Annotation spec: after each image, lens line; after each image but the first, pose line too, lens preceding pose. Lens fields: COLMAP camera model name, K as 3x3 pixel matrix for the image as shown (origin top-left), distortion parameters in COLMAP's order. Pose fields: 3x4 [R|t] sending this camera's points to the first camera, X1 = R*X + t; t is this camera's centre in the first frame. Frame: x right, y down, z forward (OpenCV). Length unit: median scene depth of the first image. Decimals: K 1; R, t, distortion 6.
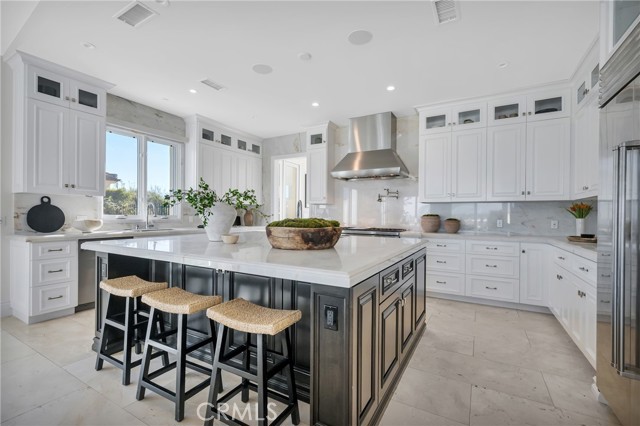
lens RADIAL K [[284.5, 0, 321.7], [0, 284.5, 211.8], [0, 0, 1]] dist [-0.002167, -0.000104]
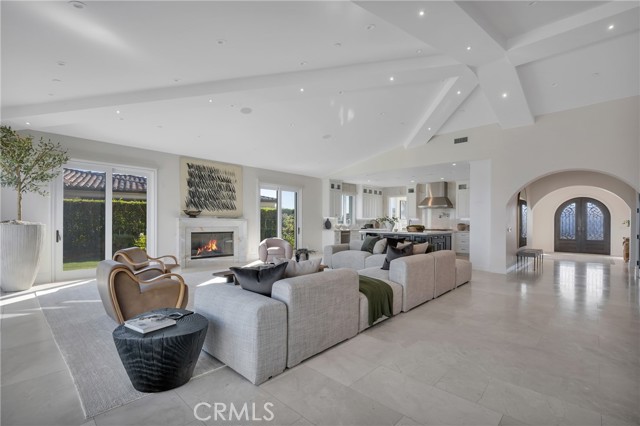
lens RADIAL K [[284.5, 0, 323.1], [0, 284.5, 221.9], [0, 0, 1]] dist [-0.002167, -0.000104]
pose [[0.968565, -0.001467, -0.248757, -0.153186], [0.003024, 0.999978, 0.005878, -0.021078], [0.248743, -0.006445, 0.968548, -1.555153]]
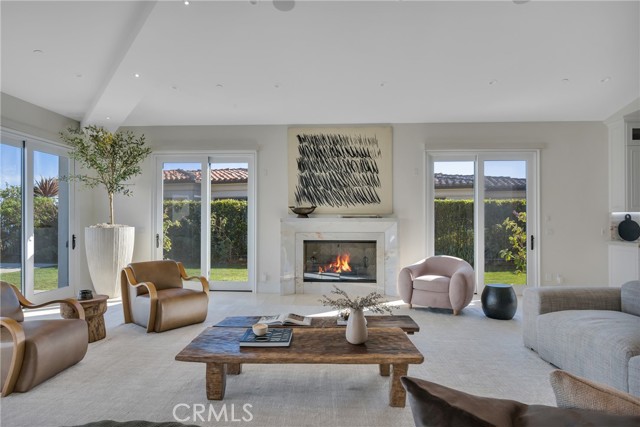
lens RADIAL K [[373.0, 0, 321.8], [0, 373.0, 218.4], [0, 0, 1]] dist [-0.011237, 0.000330]
pose [[0.431335, -0.014411, -0.902077, -0.015210], [0.008301, 0.999893, -0.012004, -0.018026], [0.902154, -0.002310, 0.431409, -0.755932]]
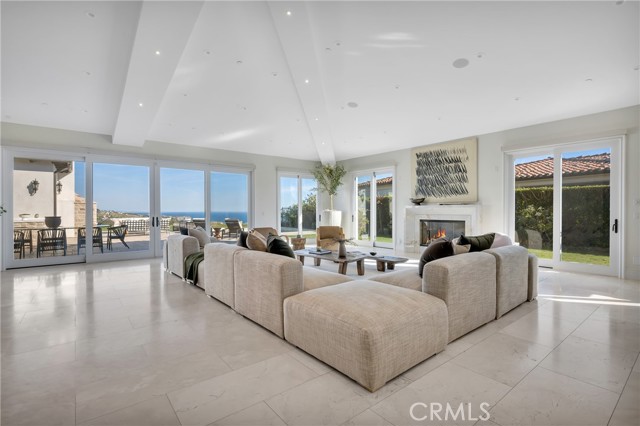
lens RADIAL K [[301.9, 0, 318.9], [0, 301.9, 210.1], [0, 0, 1]] dist [-0.005646, -0.003349]
pose [[-0.385555, -0.008153, -0.922649, 0.537248], [0.005384, 0.999924, -0.011086, 0.005226], [0.922669, -0.009242, -0.385482, -0.121228]]
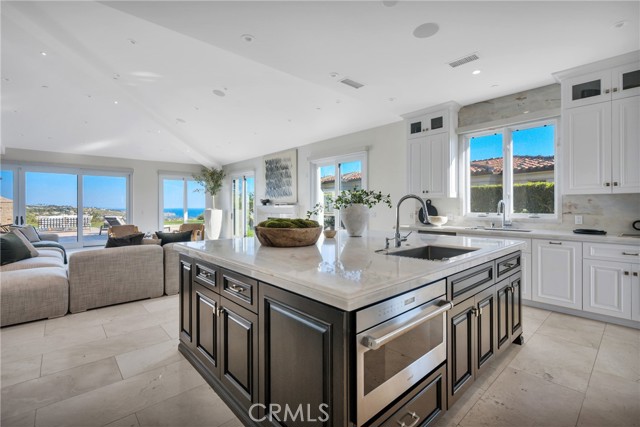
lens RADIAL K [[284.5, 0, 318.4], [0, 284.5, 210.6], [0, 0, 1]] dist [-0.002167, -0.000104]
pose [[-0.322777, 0.008430, -0.946438, 0.430045], [0.008683, 0.999945, 0.005946, -0.007619], [0.946435, -0.006299, -0.322832, 0.665327]]
